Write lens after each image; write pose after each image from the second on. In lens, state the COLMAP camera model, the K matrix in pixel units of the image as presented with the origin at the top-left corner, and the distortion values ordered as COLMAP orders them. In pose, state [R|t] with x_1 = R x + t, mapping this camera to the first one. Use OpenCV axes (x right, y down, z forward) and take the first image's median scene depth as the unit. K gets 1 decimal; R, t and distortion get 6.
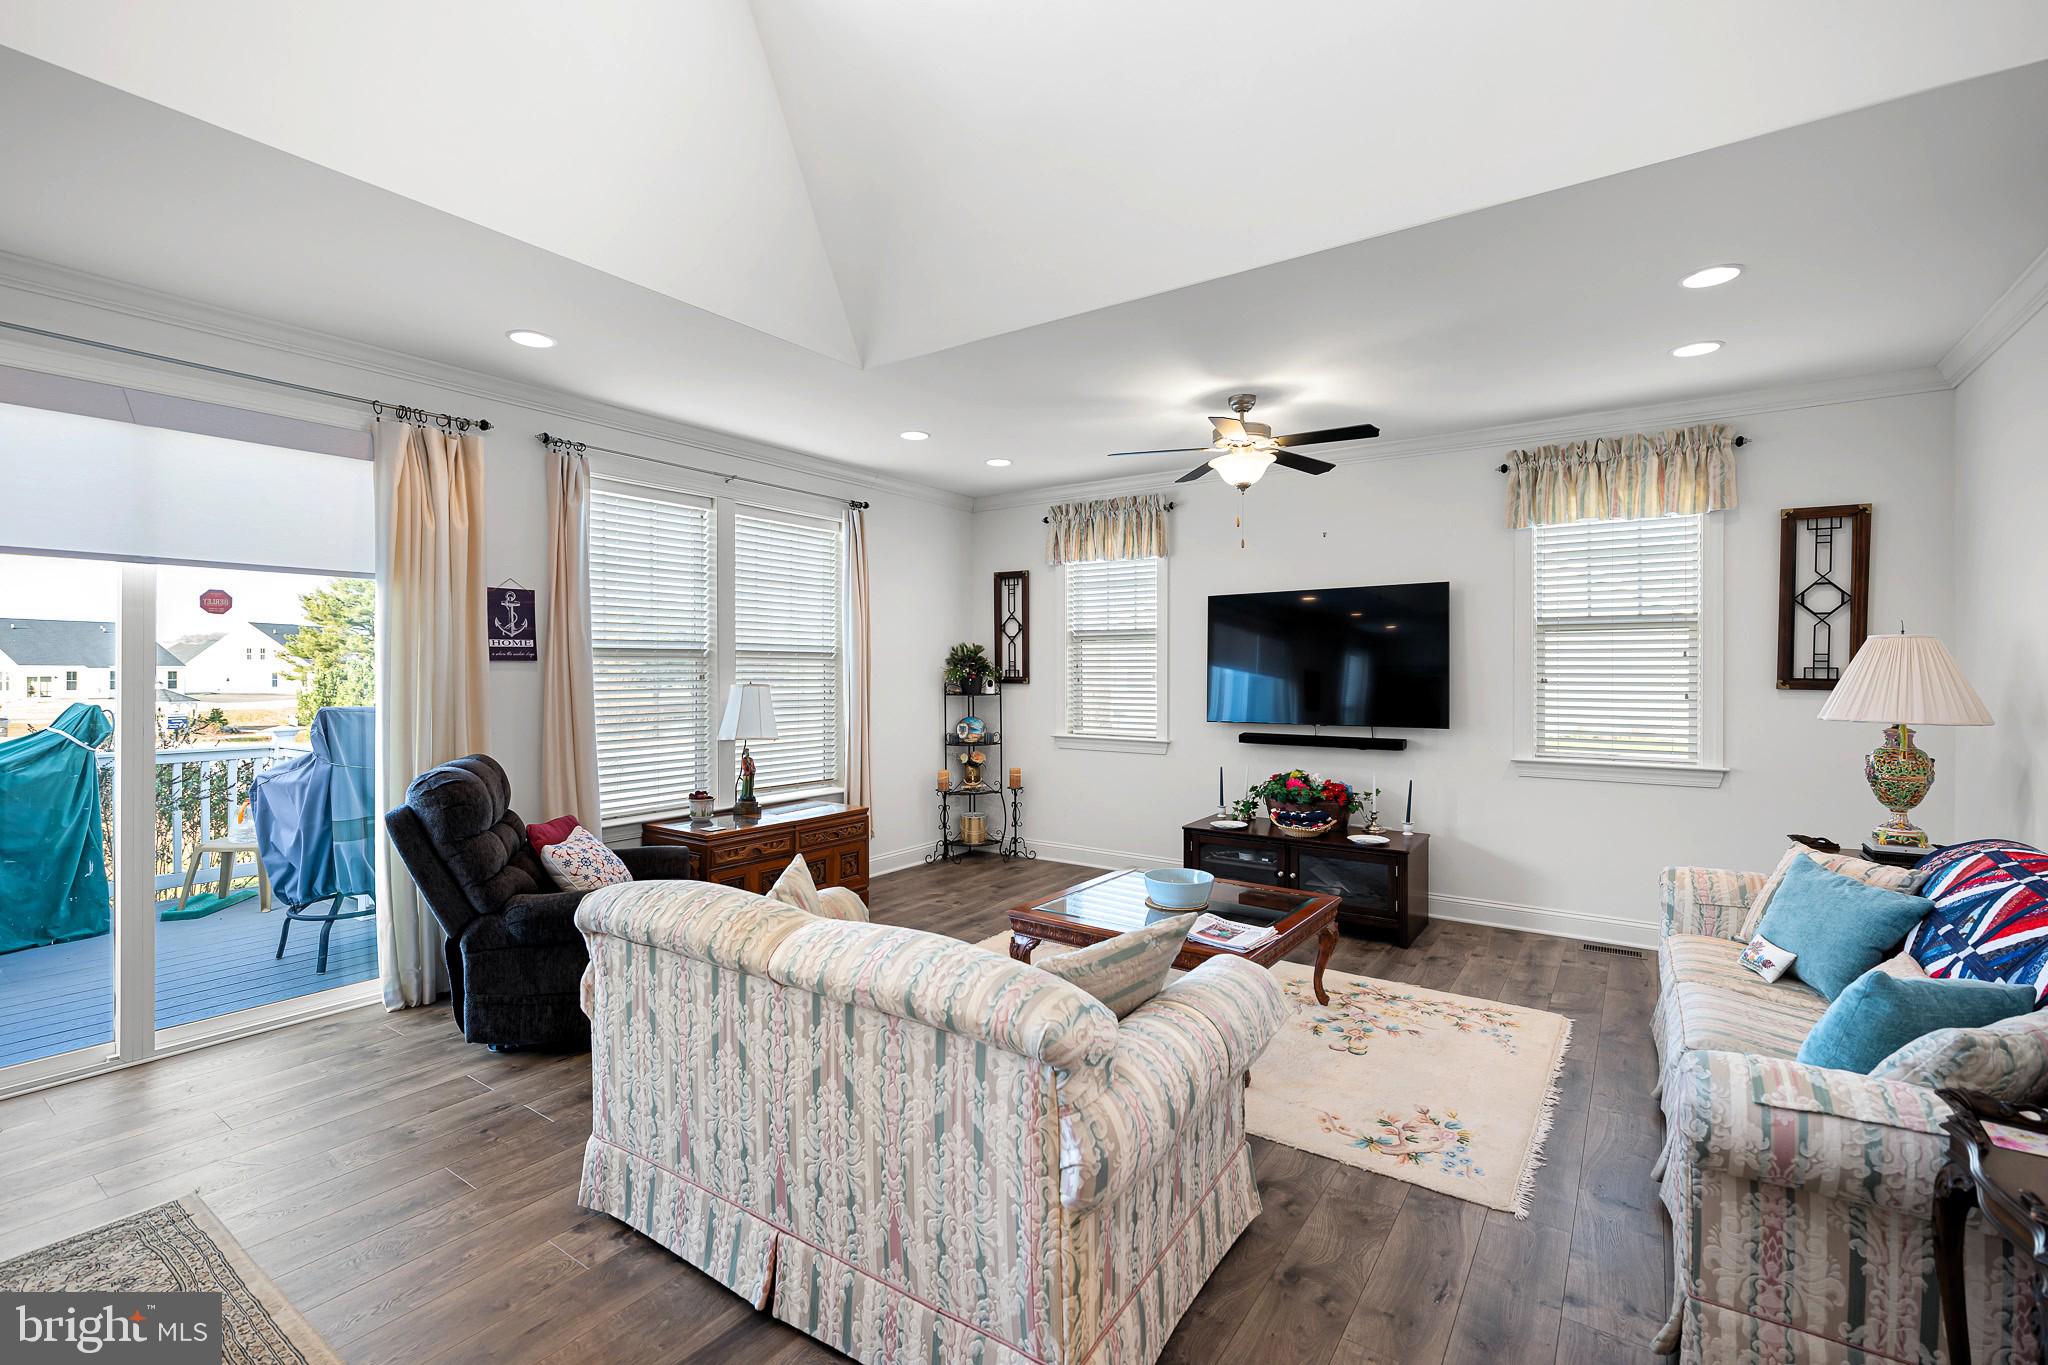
lens RADIAL K [[919.1, 0, 1024.8], [0, 919.1, 678.9], [0, 0, 1]] dist [0.018236, 0.000374]
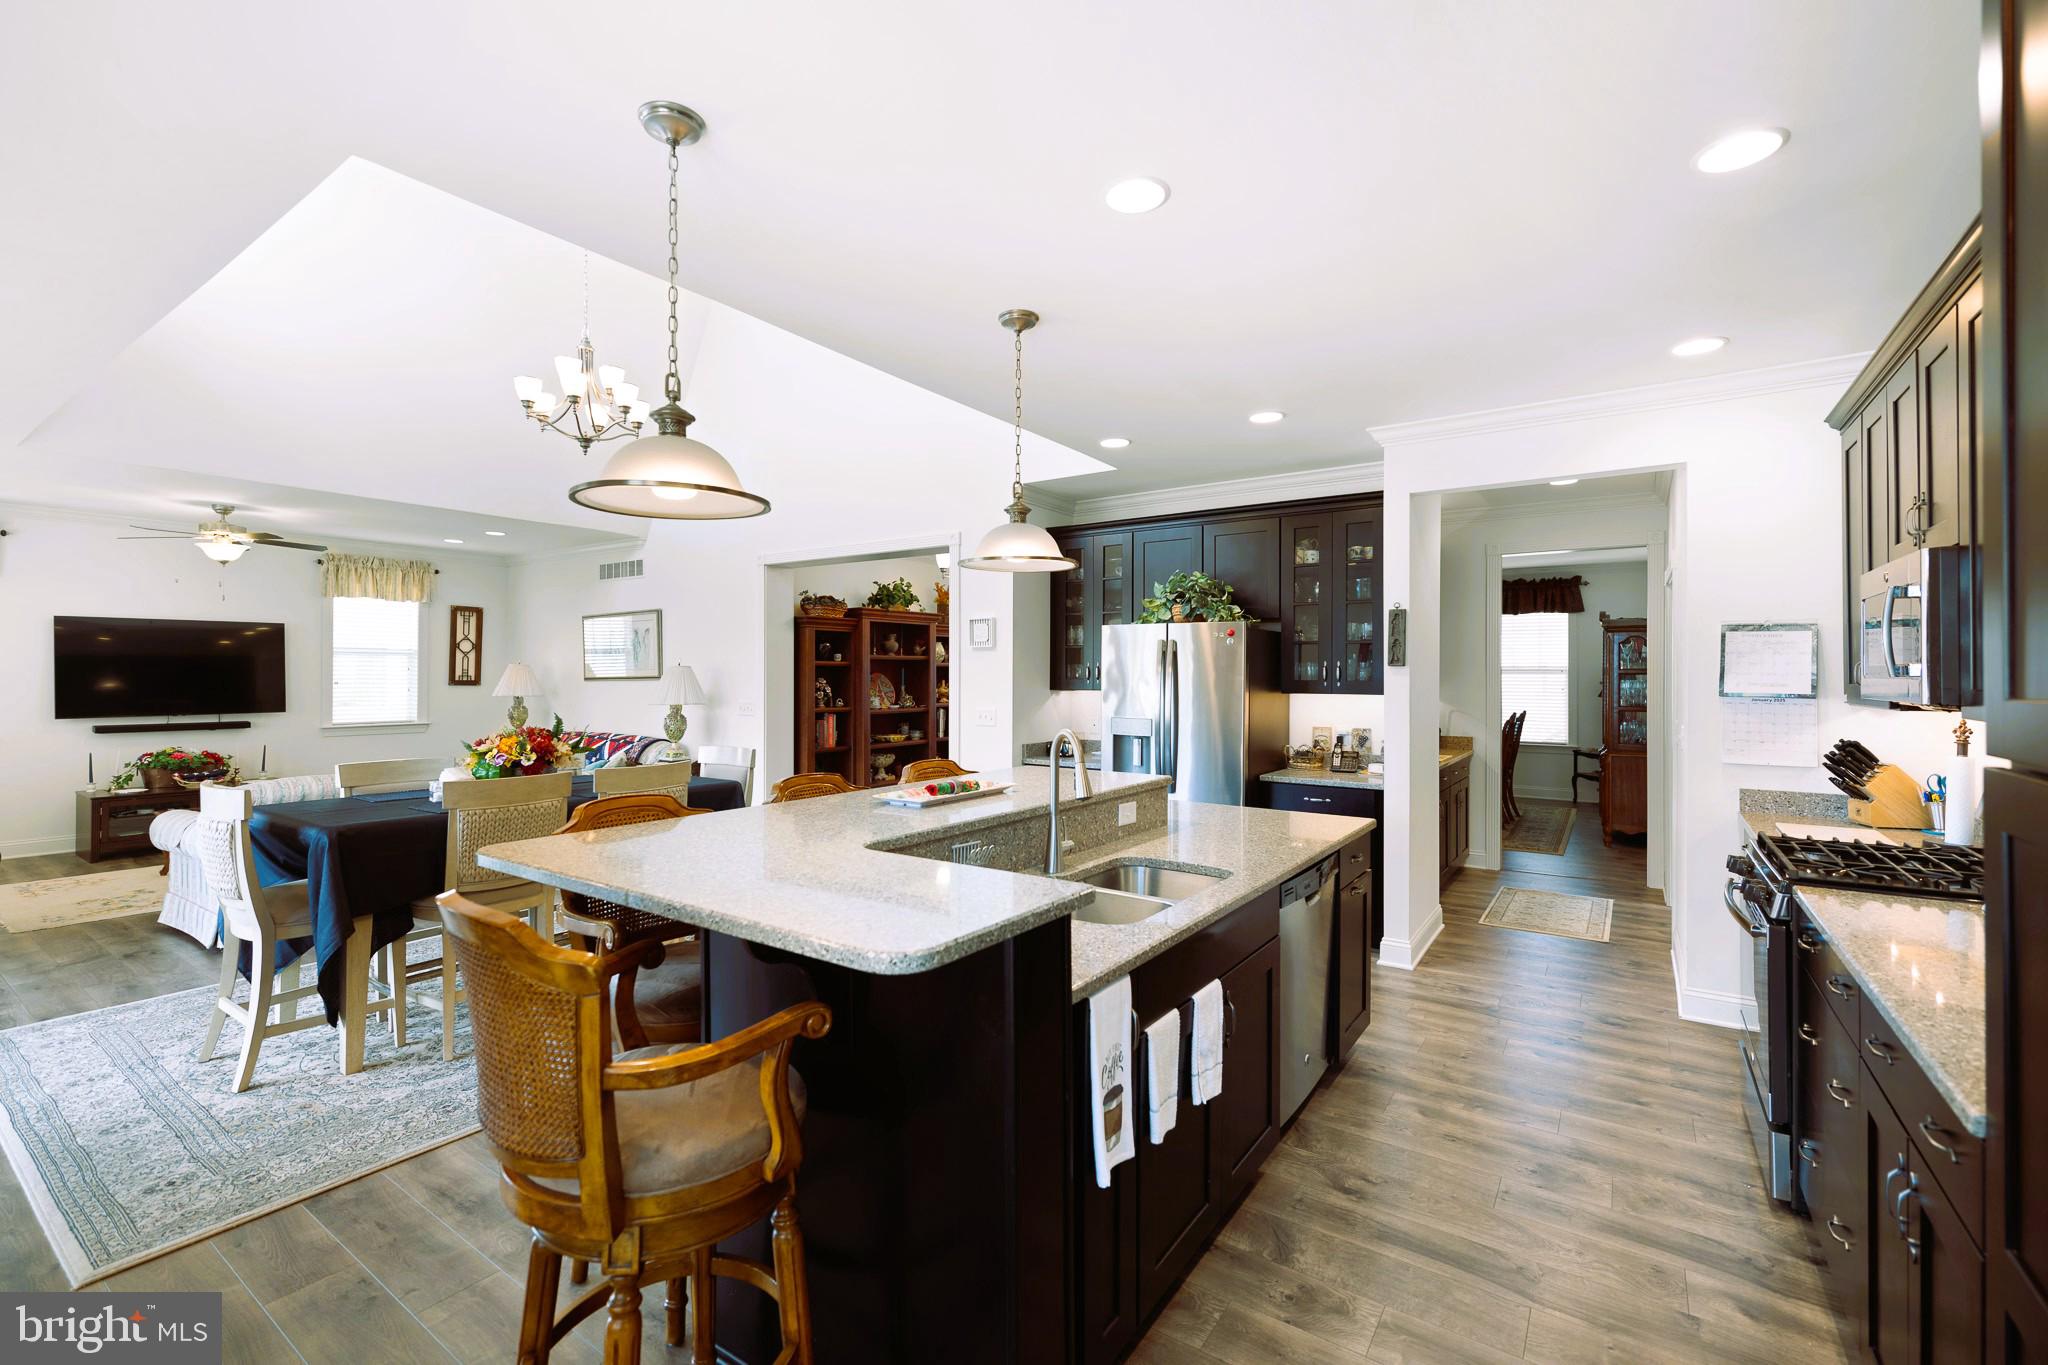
lens RADIAL K [[879.0, 0, 1027.7], [0, 879.0, 675.2], [0, 0, 1]] dist [-0.001942, -0.000036]
pose [[0.003388, -0.002464, 0.999991, -1.279294], [0.004319, 0.999988, 0.002450, -0.011686], [-0.999985, 0.004311, 0.003398, -0.391467]]
